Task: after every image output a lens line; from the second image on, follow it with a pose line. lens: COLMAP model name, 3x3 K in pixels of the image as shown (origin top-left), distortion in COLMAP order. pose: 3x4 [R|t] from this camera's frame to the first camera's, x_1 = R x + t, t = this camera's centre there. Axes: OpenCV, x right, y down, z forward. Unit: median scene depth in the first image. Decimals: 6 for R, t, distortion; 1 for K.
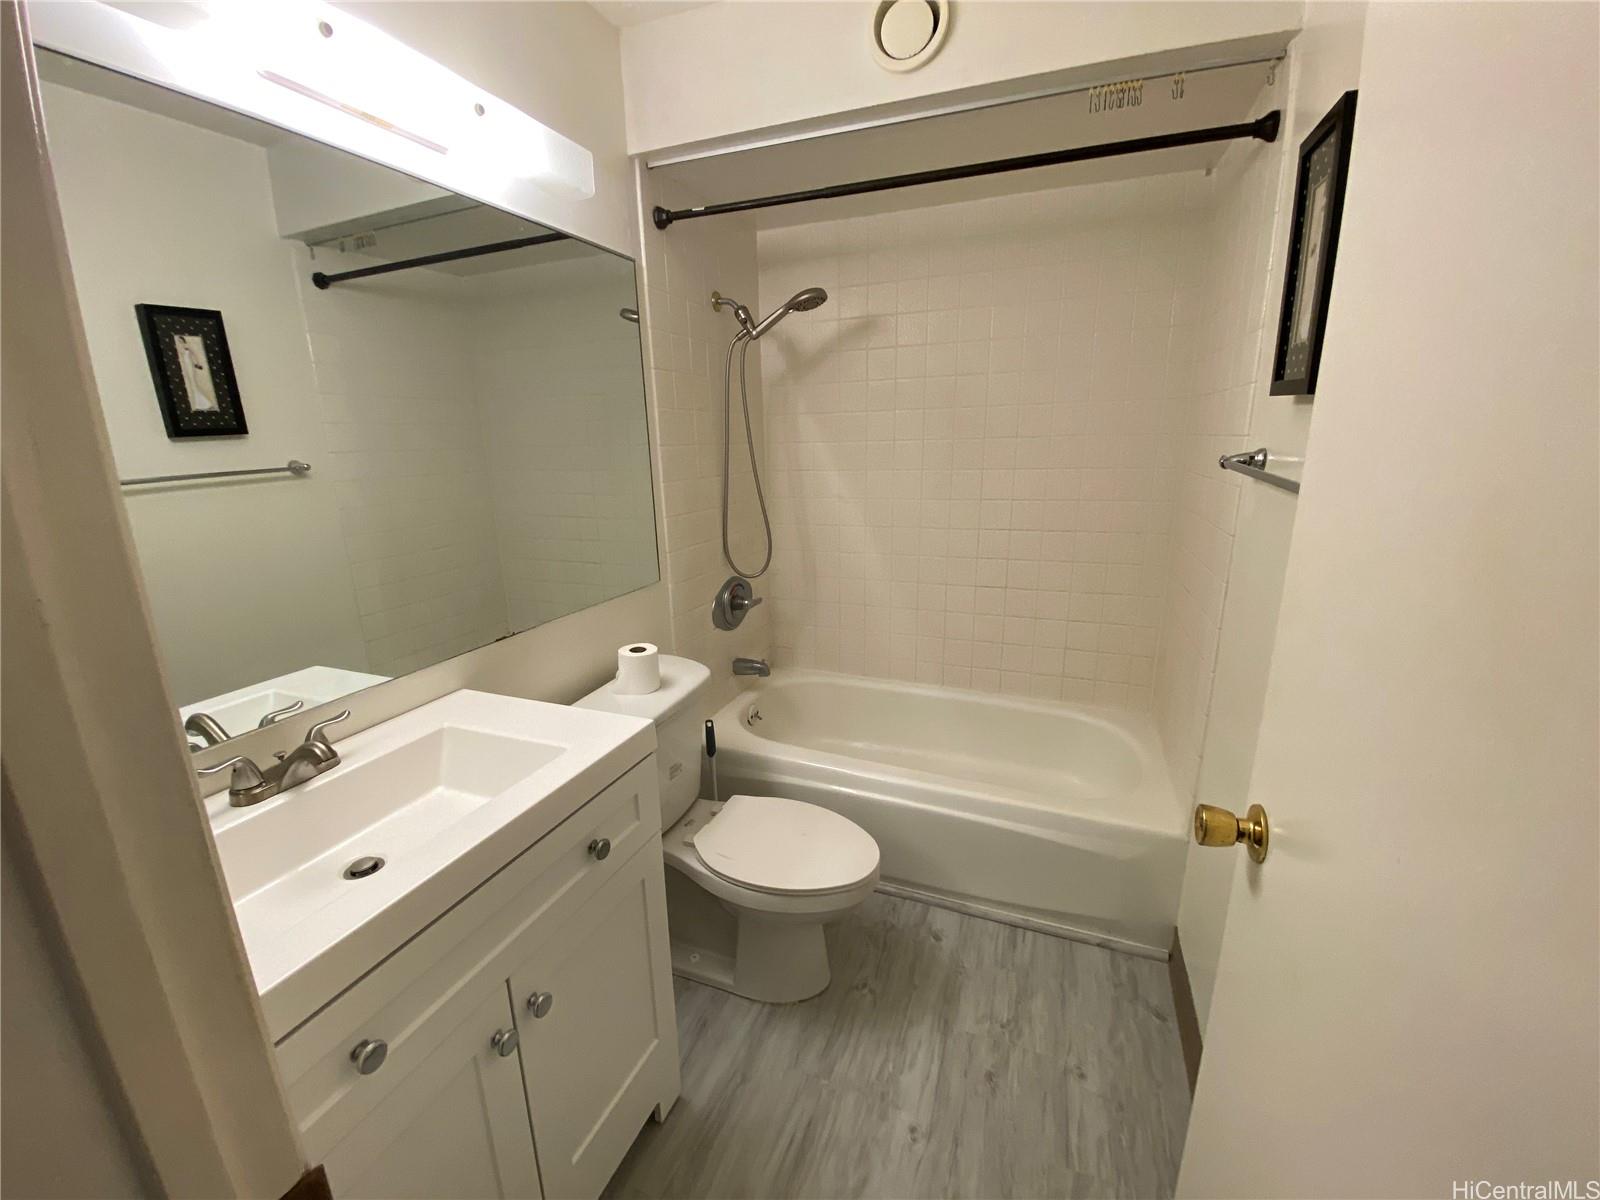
lens RADIAL K [[652.7, 0, 790.7], [0, 652.7, 596.6], [0, 0, 1]] dist [0.015506, -0.017557]
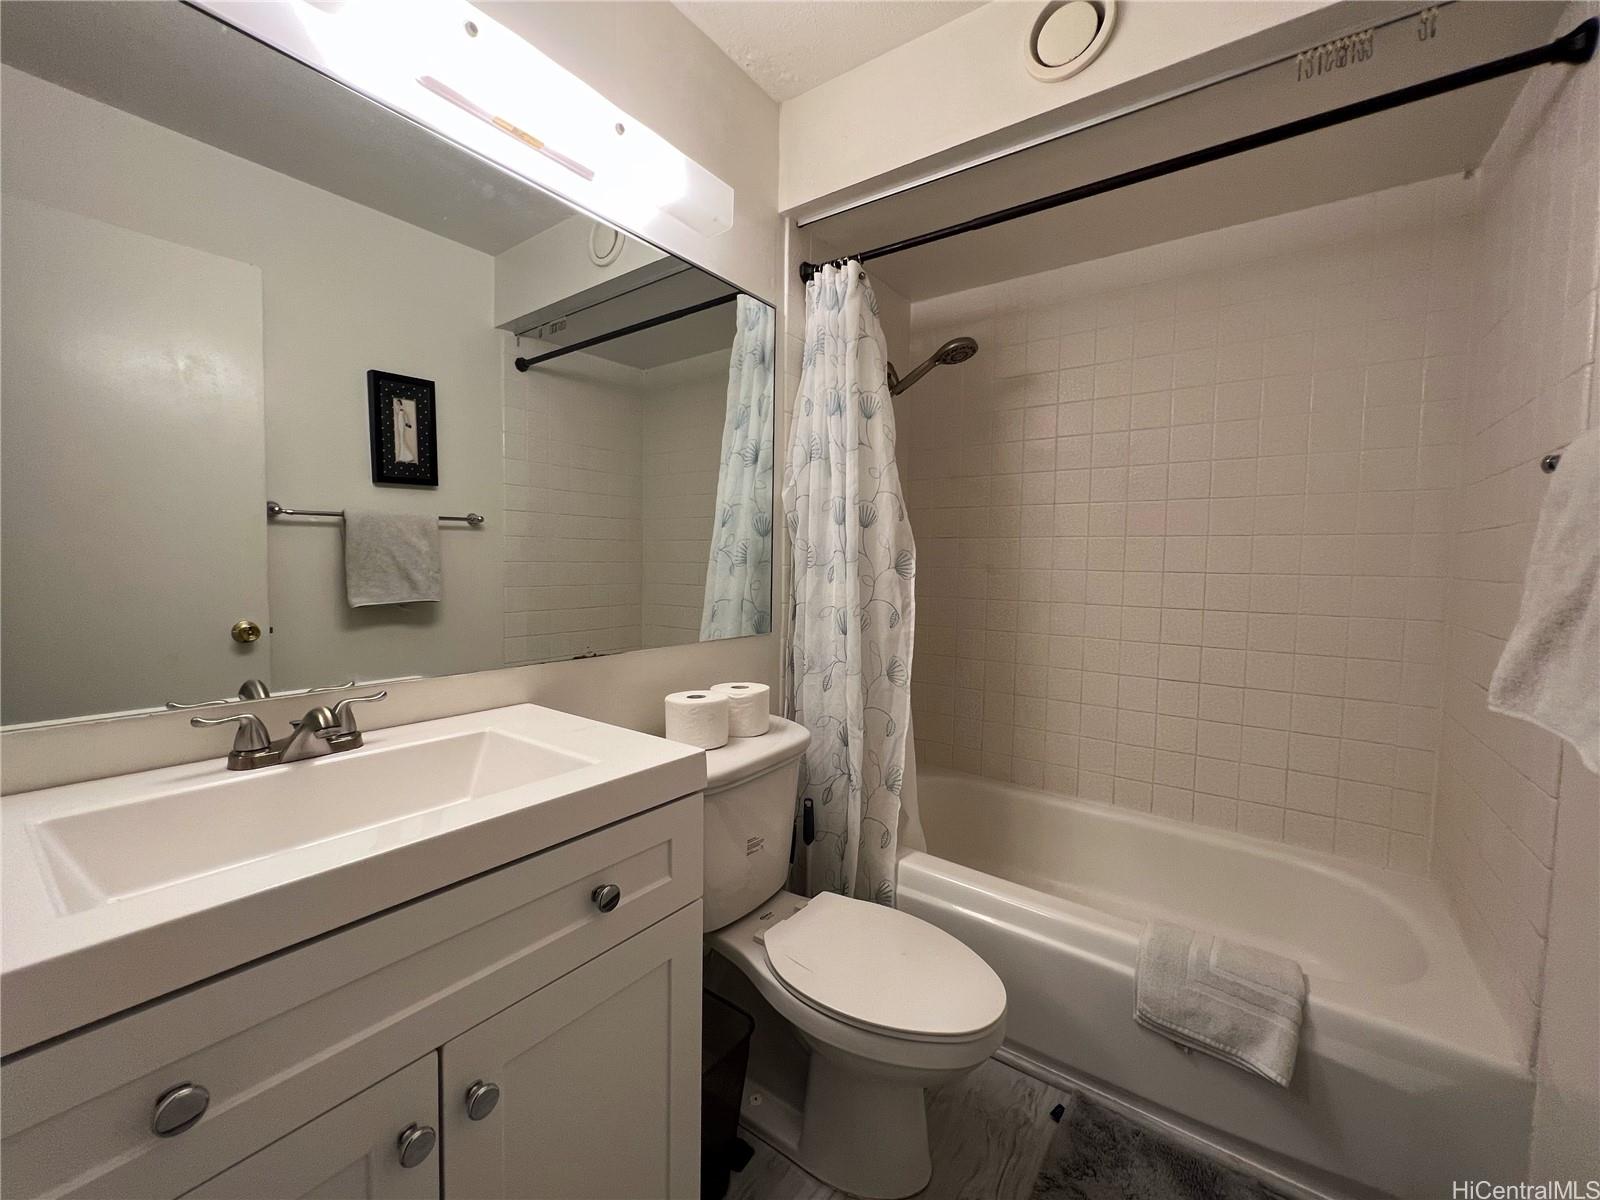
lens RADIAL K [[645.7, 0, 794.2], [0, 645.7, 593.5], [0, 0, 1]] dist [-0.002522, 0.000499]
pose [[0.968215, 0.050839, -0.244898, 0.055704], [-0.096922, 0.978885, -0.179976, 0.094464], [0.230578, 0.197991, 0.952698, 0.161771]]
